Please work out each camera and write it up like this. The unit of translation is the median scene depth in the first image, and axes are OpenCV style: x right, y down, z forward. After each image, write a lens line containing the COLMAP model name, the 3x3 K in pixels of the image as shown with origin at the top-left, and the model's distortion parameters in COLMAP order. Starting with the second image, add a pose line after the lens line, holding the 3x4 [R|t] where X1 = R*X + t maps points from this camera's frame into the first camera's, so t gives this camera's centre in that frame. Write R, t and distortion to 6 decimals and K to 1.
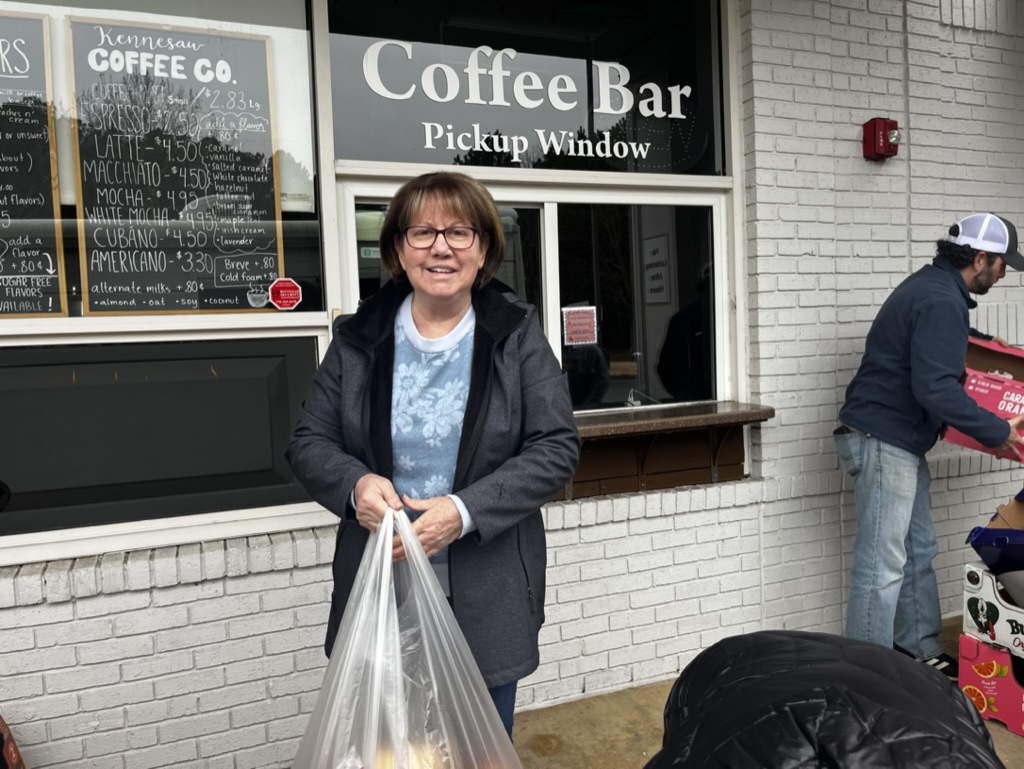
lens RADIAL K [[761.0, 0, 502.8], [0, 761.0, 376.7], [0, 0, 1]] dist [0.002778, -0.026336]
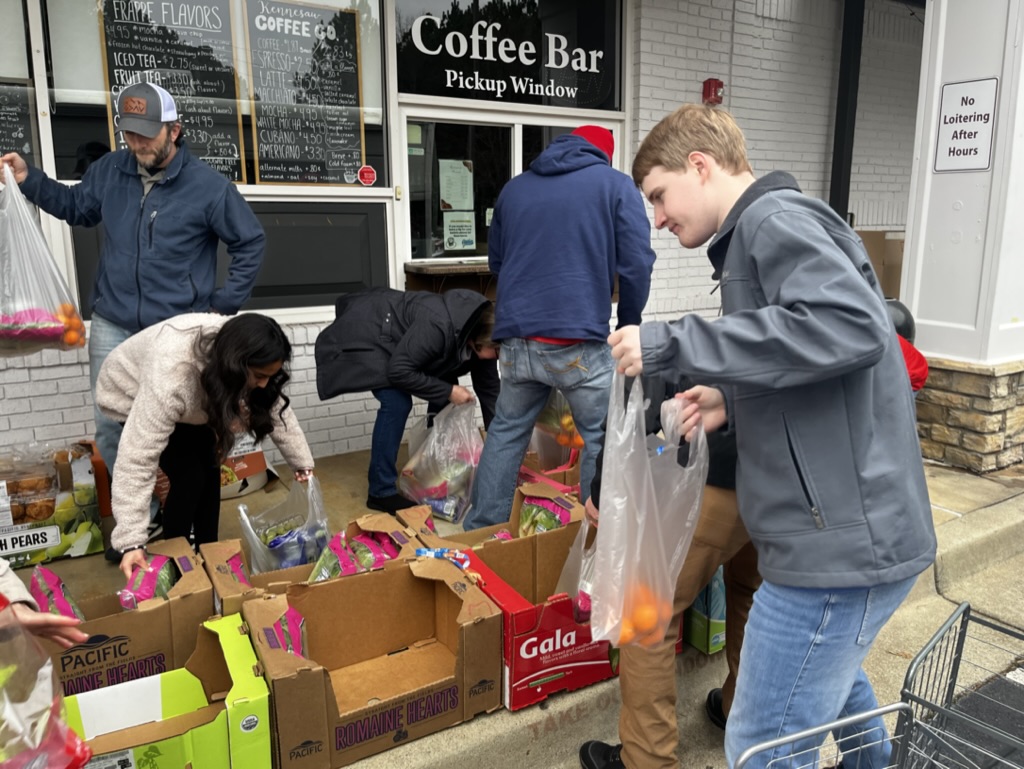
lens RADIAL K [[761.0, 0, 510.6], [0, 761.0, 392.9], [0, 0, 1]] dist [0.002778, -0.026336]
pose [[0.983289, -0.009124, 0.181825, -0.257494], [-0.019918, 0.987357, 0.157258, 0.083760], [-0.180961, -0.158251, 0.970675, -0.673254]]
